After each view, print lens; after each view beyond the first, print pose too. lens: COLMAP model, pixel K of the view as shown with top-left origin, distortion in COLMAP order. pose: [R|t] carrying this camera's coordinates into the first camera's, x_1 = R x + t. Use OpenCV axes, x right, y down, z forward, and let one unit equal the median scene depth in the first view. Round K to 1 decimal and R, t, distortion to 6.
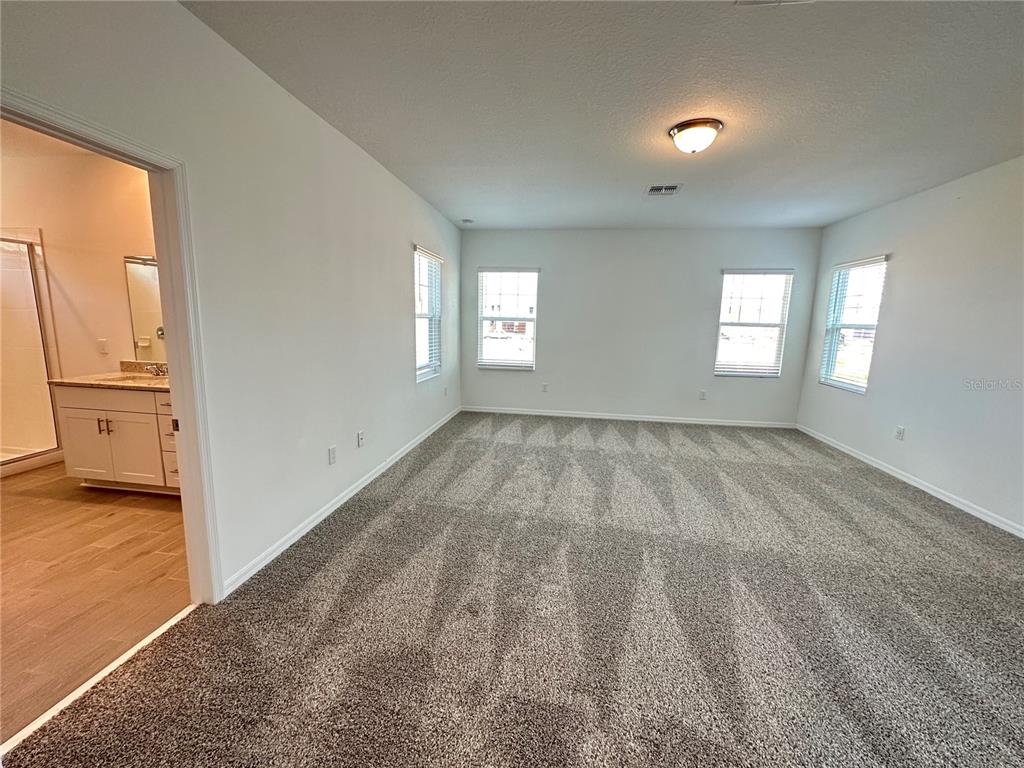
lens RADIAL K [[409.0, 0, 512.3], [0, 409.0, 383.3], [0, 0, 1]] dist [0.000128, 0.000032]
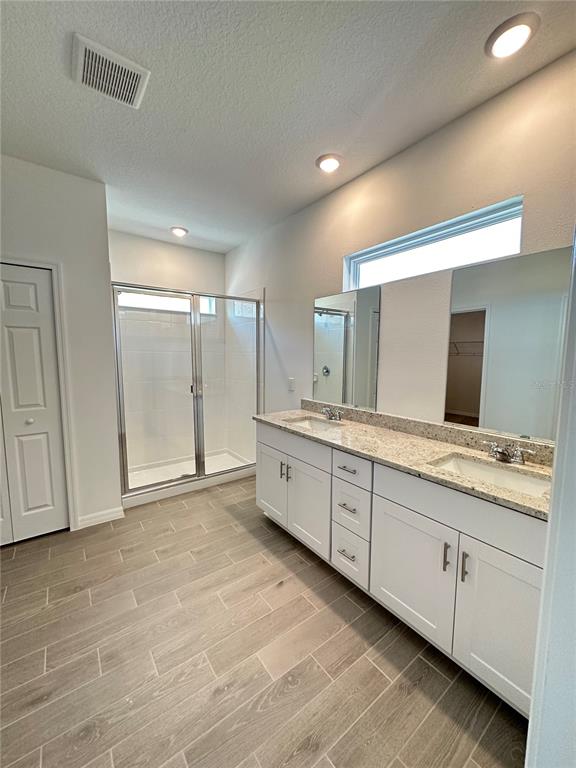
lens RADIAL K [[306.8, 0, 287.8], [0, 306.8, 383.4], [0, 0, 1]] dist [0.000128, 0.000032]
pose [[0.707353, 0.044822, -0.705438, -0.447840], [-0.096931, 0.994710, -0.033993, -0.067409], [0.700183, 0.092424, 0.707956, 0.431914]]
